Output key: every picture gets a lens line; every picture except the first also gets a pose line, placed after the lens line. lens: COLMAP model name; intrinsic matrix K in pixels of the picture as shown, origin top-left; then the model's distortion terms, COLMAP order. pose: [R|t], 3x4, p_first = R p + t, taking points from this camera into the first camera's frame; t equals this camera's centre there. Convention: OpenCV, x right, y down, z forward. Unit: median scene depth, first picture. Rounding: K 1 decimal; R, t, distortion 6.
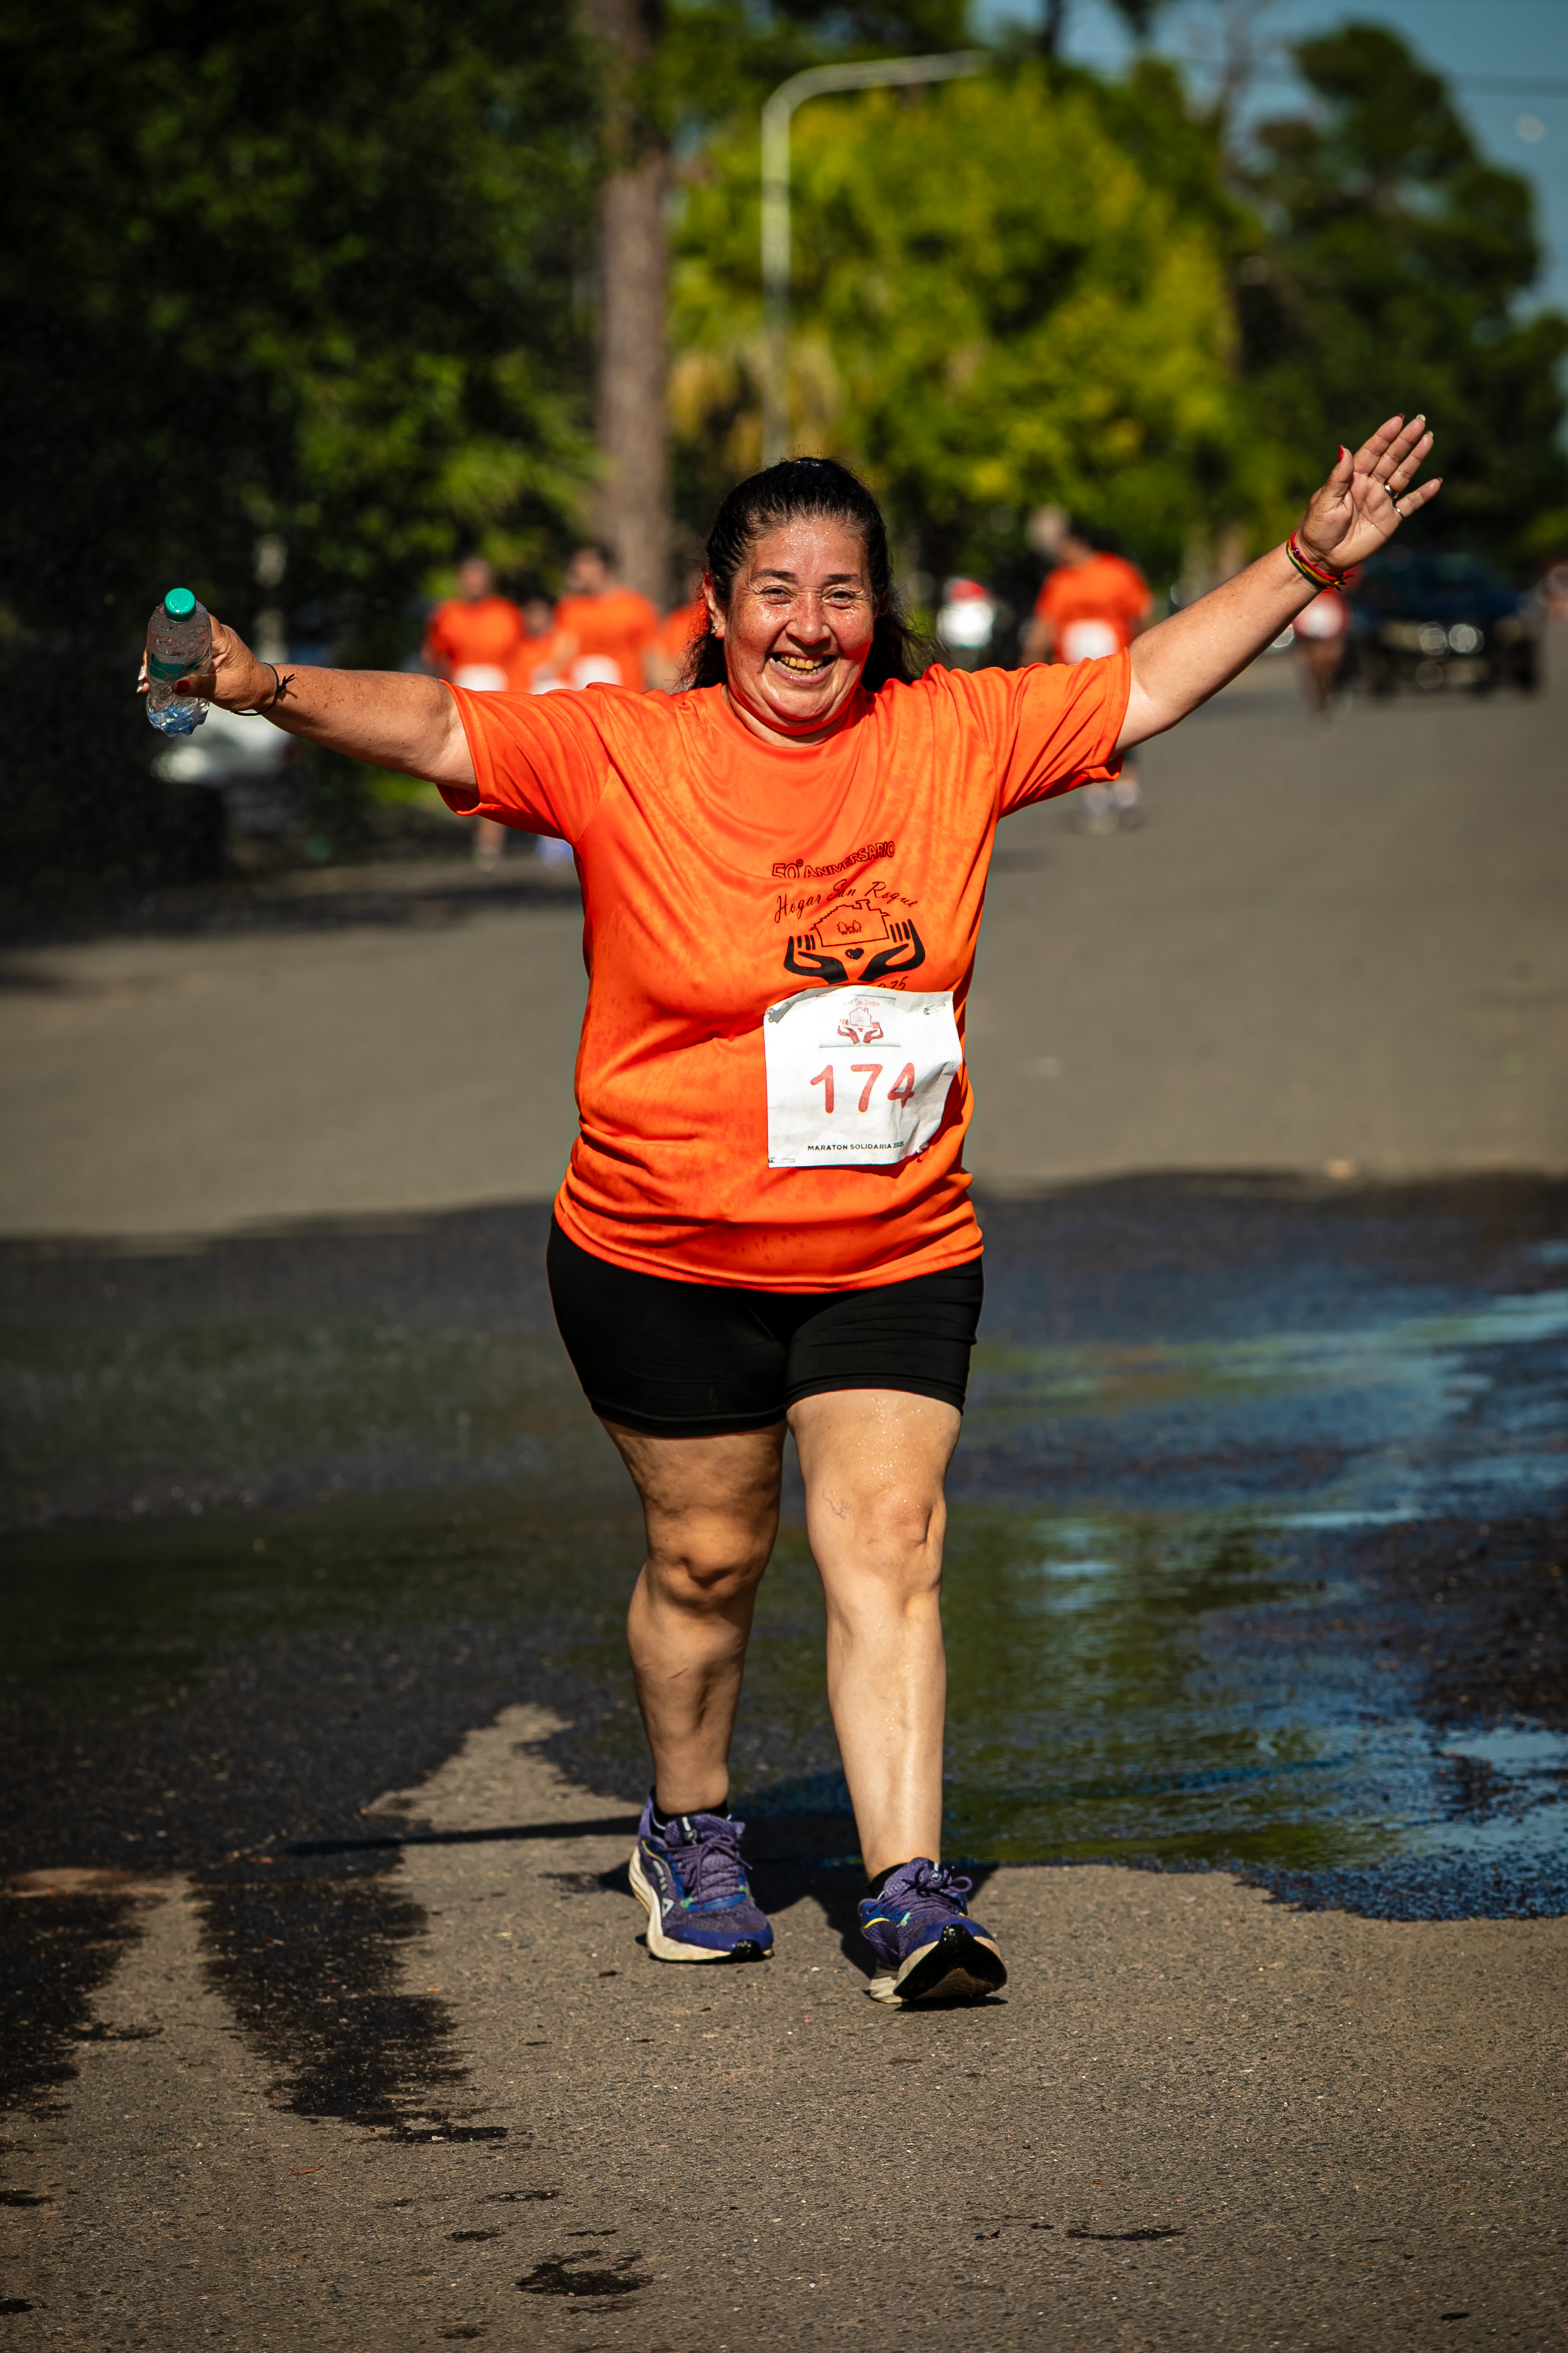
lens RADIAL K [[12580.3, 0, 784.0], [0, 12580.3, 1176.5], [0, 0, 1]] dist [-1.091953, -0.593485]
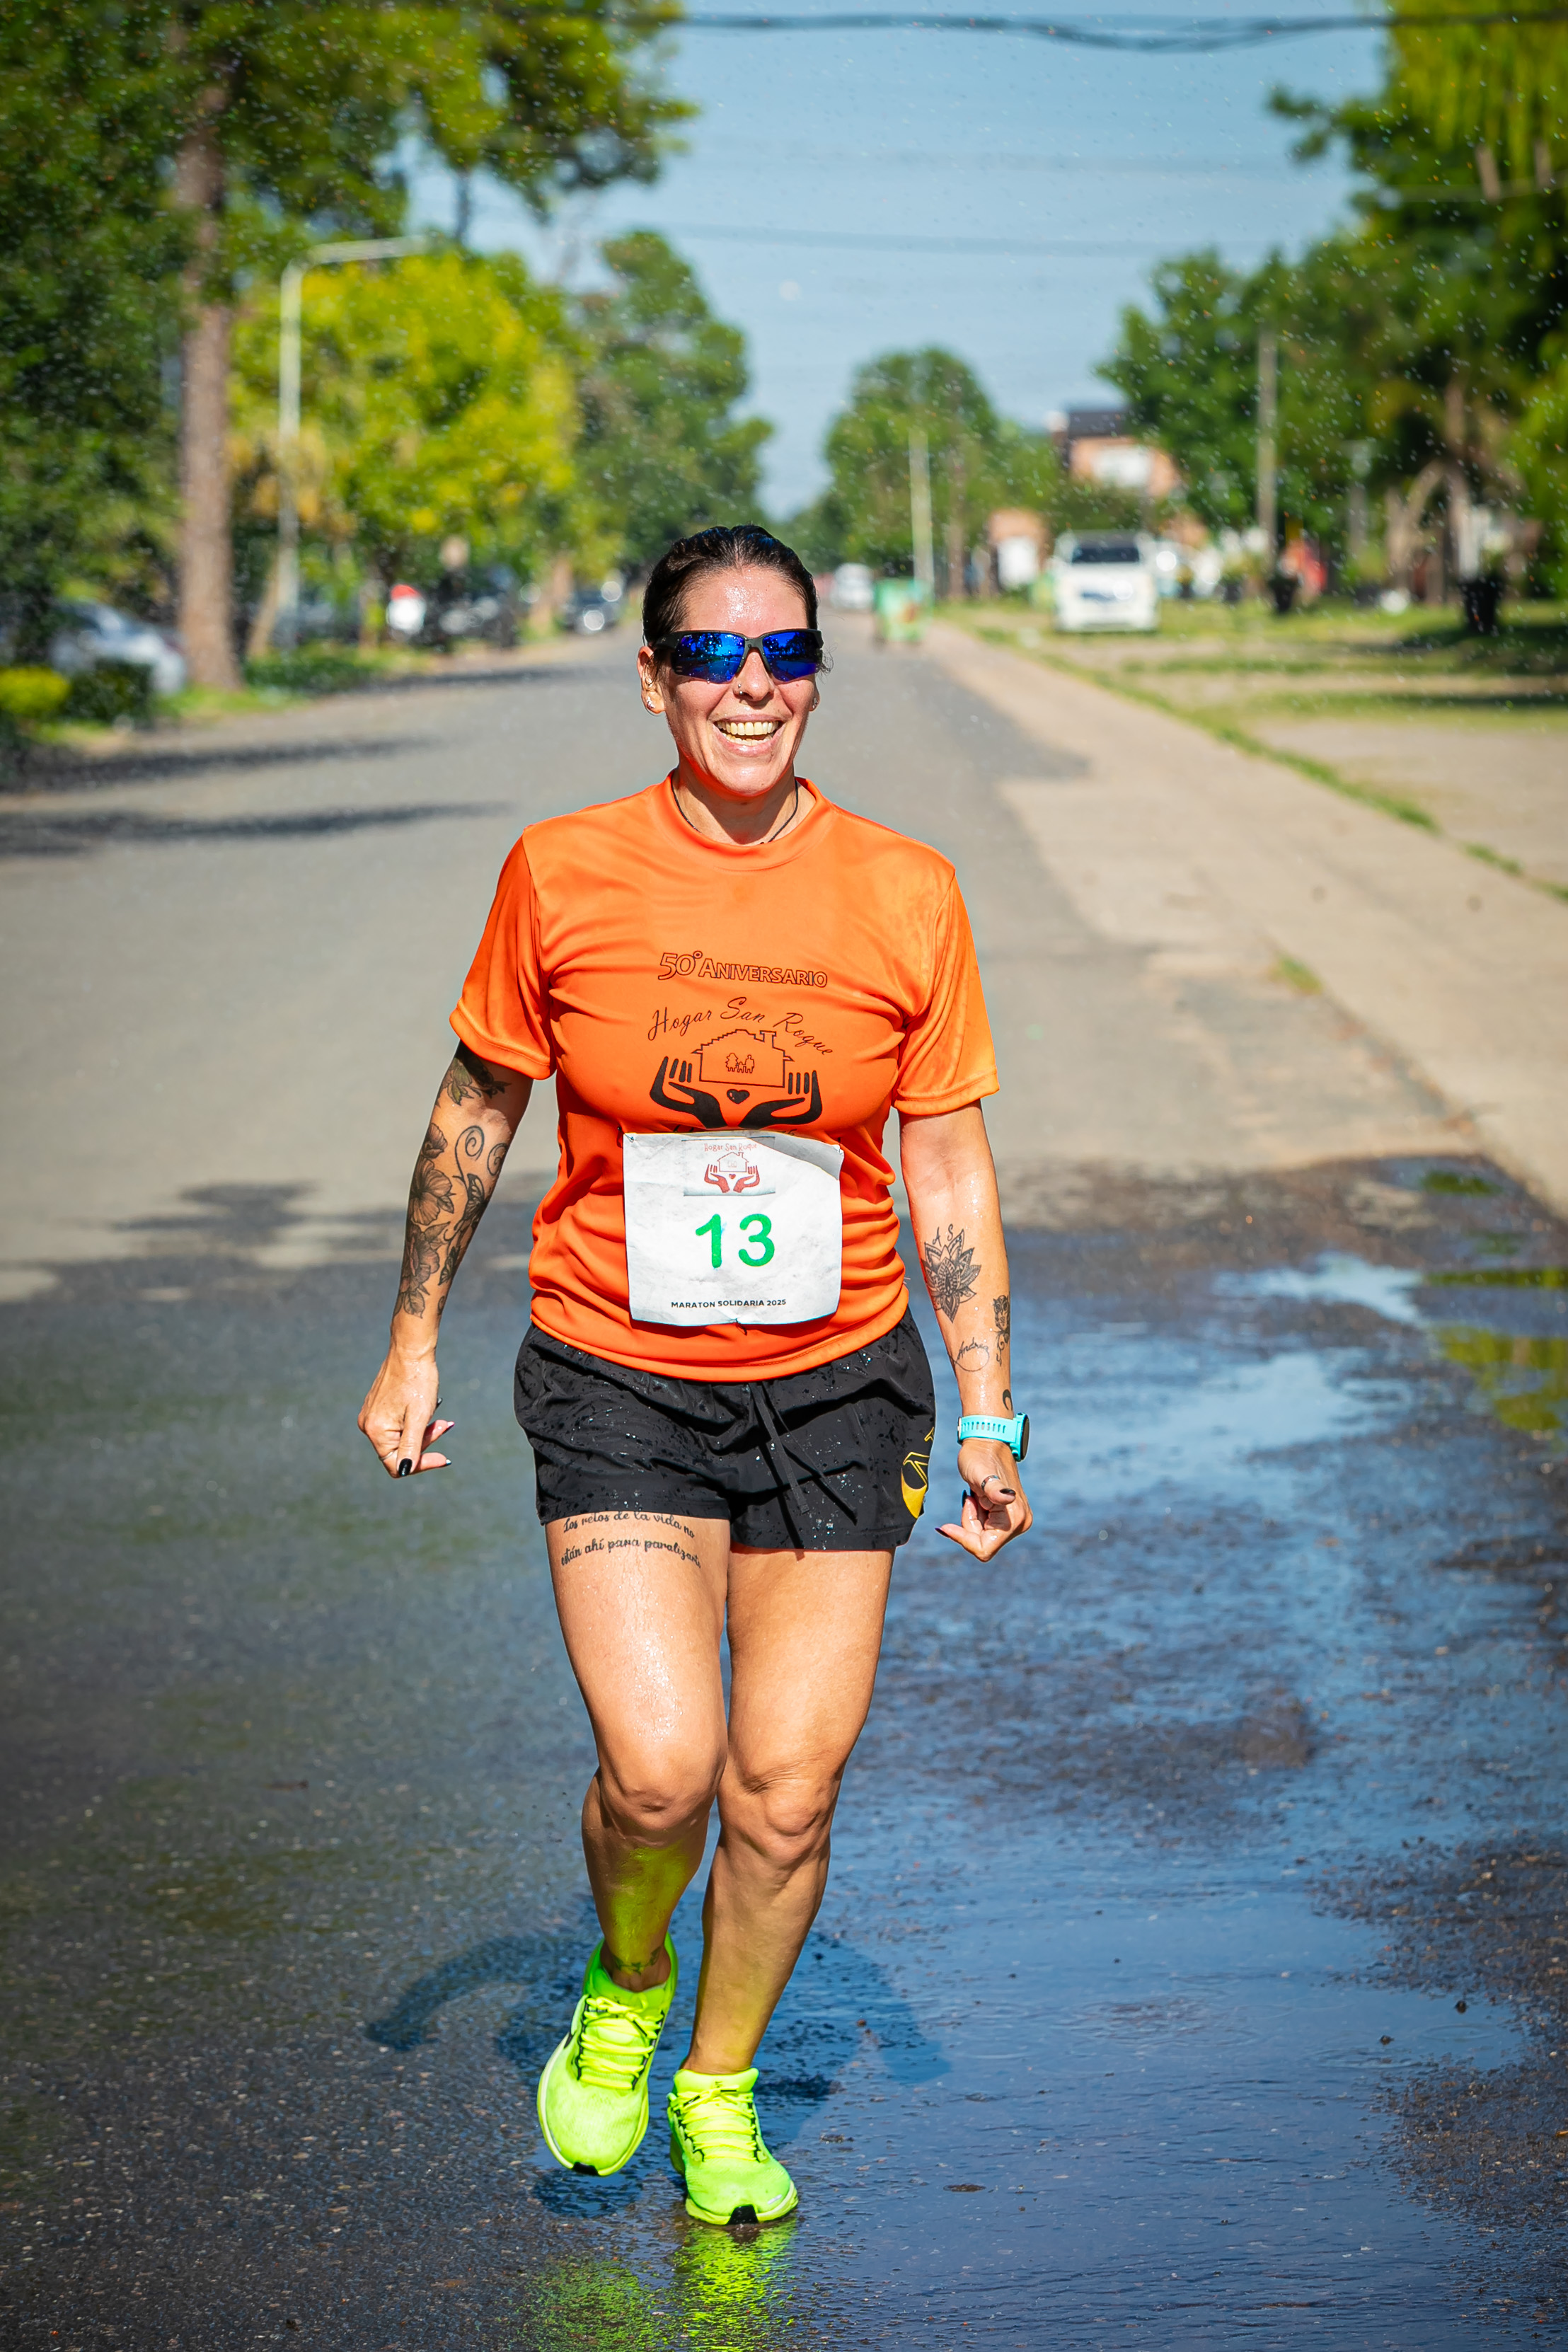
lens RADIAL K [[7461.5, 0, 784.0], [0, 7461.5, 1176.0], [0, 0, 1]] dist [-0.062672, 0.796617]
pose [[0.997211, 0.010620, 0.073868, -0.012934], [-0.013030, 0.999396, 0.032224, -0.011927], [-0.073481, -0.033096, 0.996747, 0.182589]]
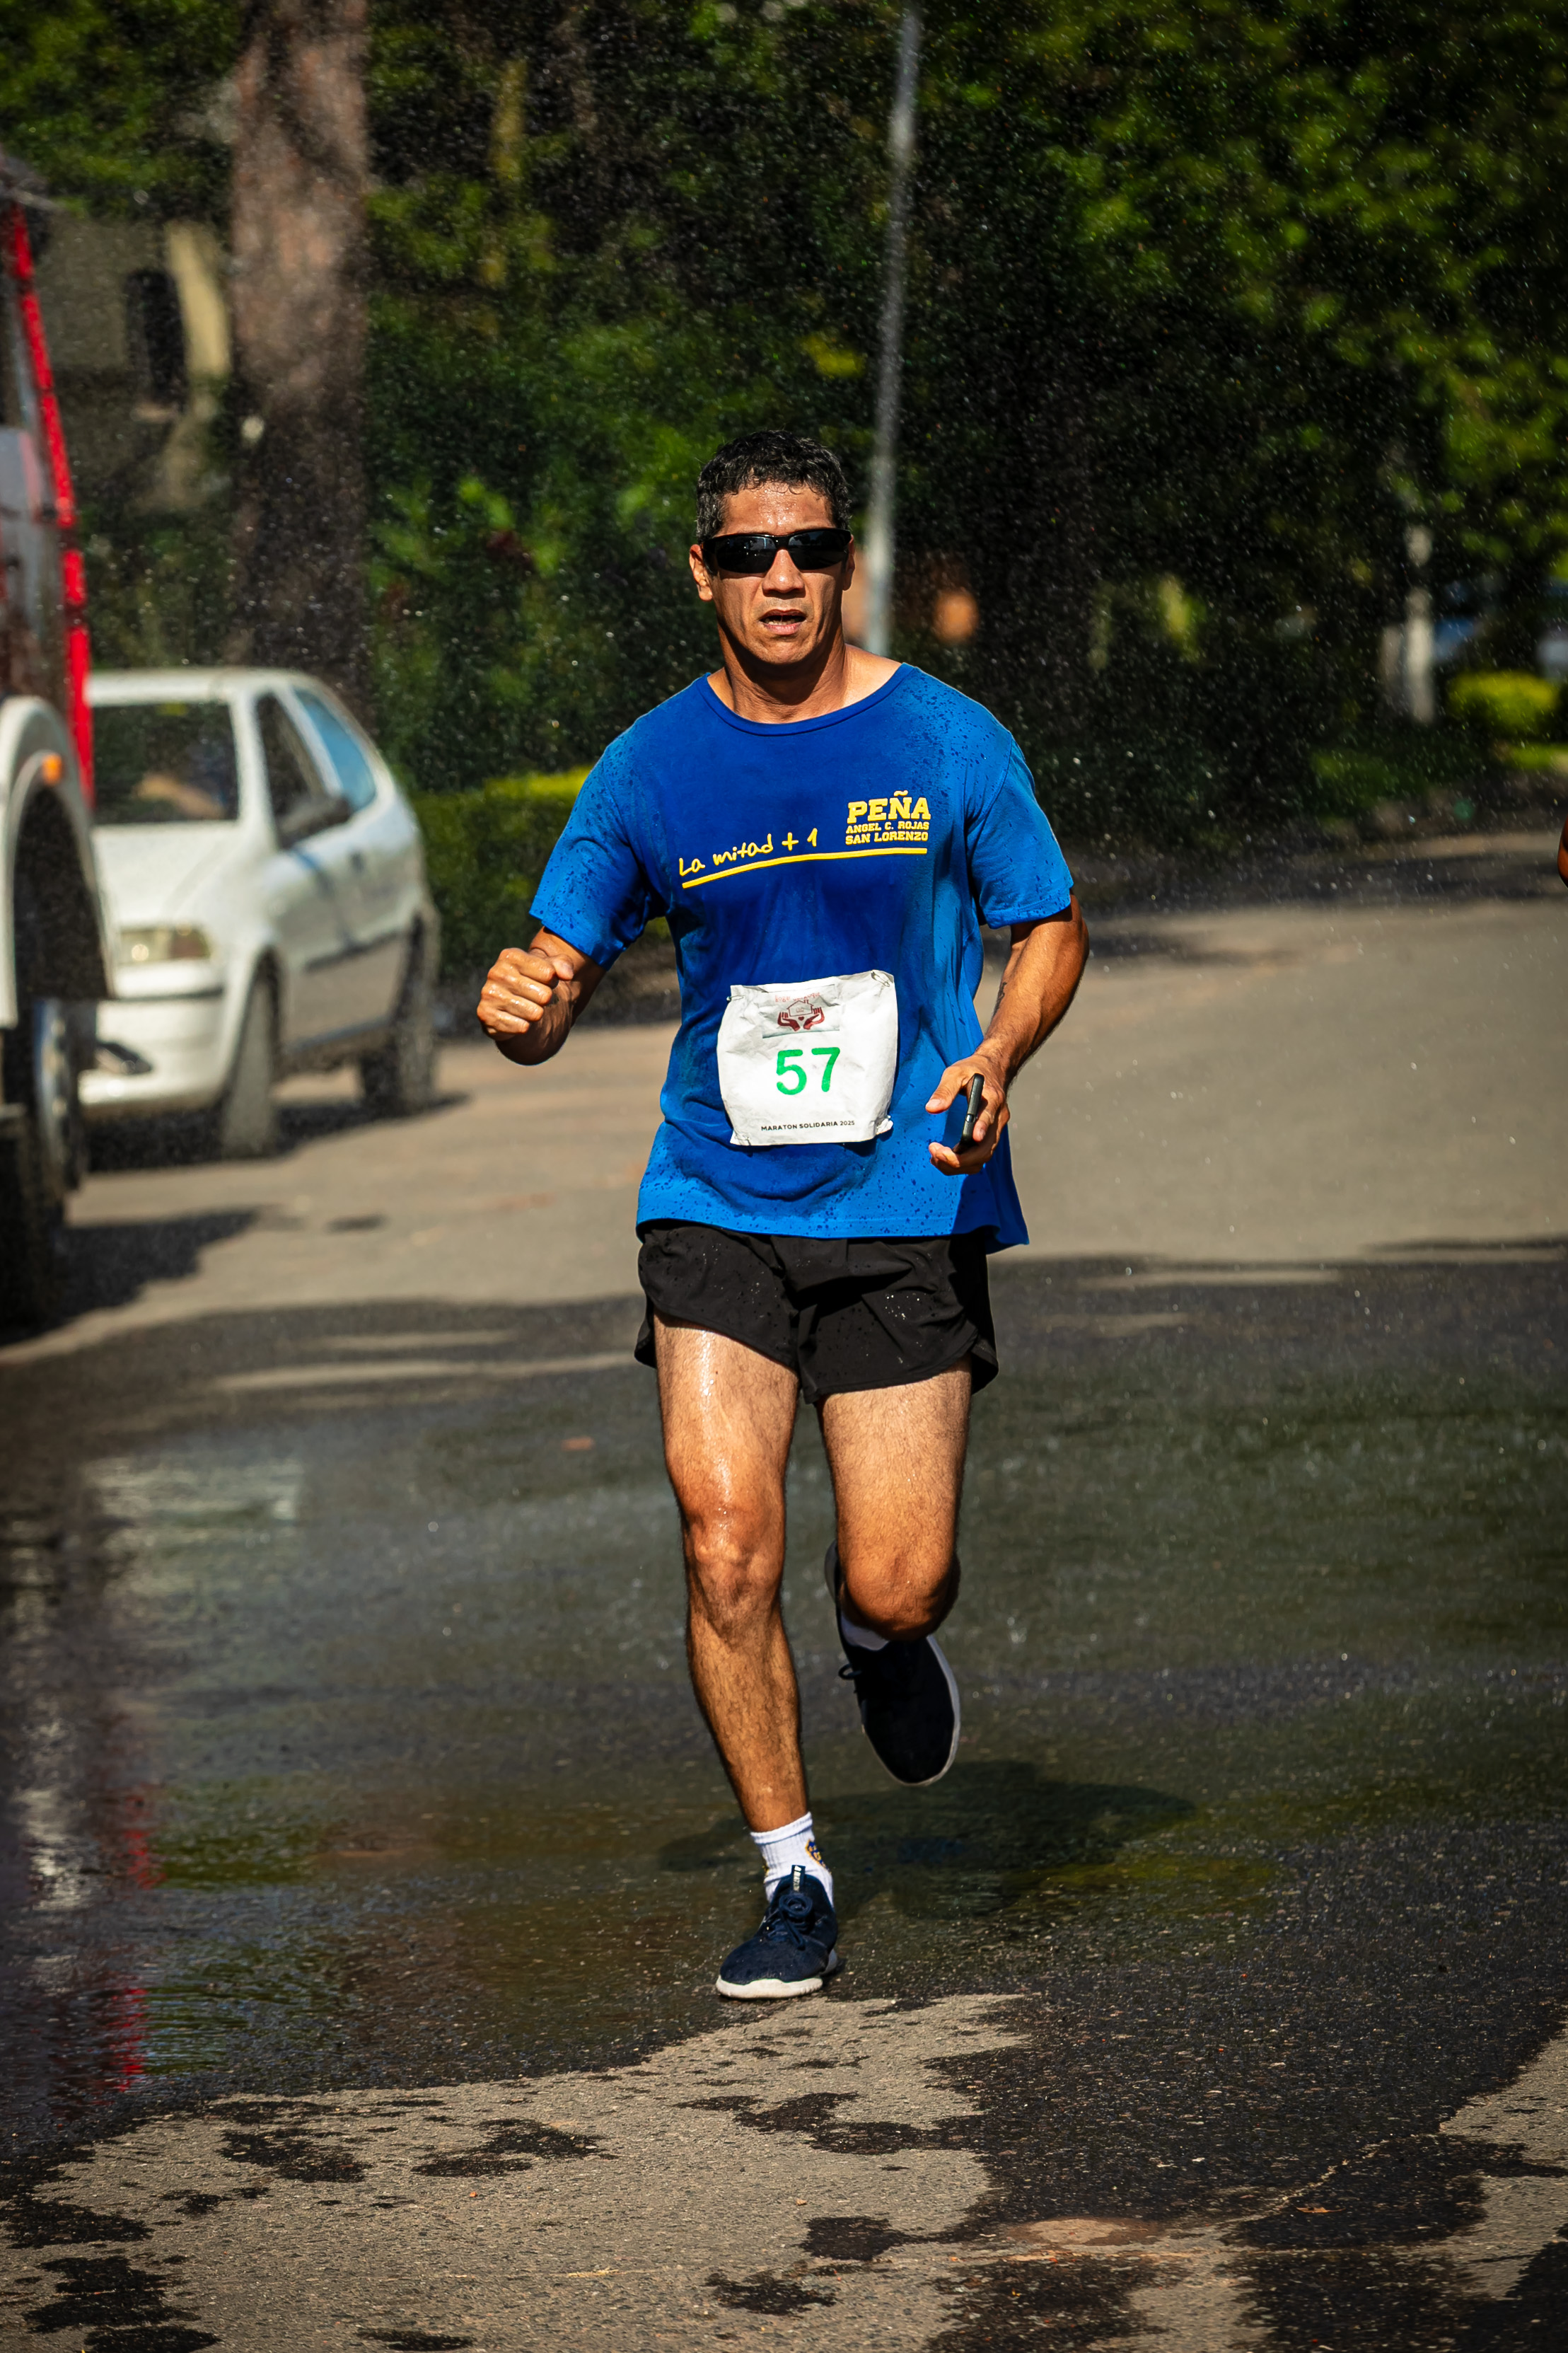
lens RADIAL K [[11489.9, 0, 784.0], [0, 11489.9, 1176.5], [0, 0, 1]] dist [-1.442342, 2.117383]
pose [[0.995136, 0.025064, -0.095274, -0.000717], [-0.024389, 0.999669, 0.008243, -0.001877], [0.095449, -0.005879, 0.995417, 0.025357]]
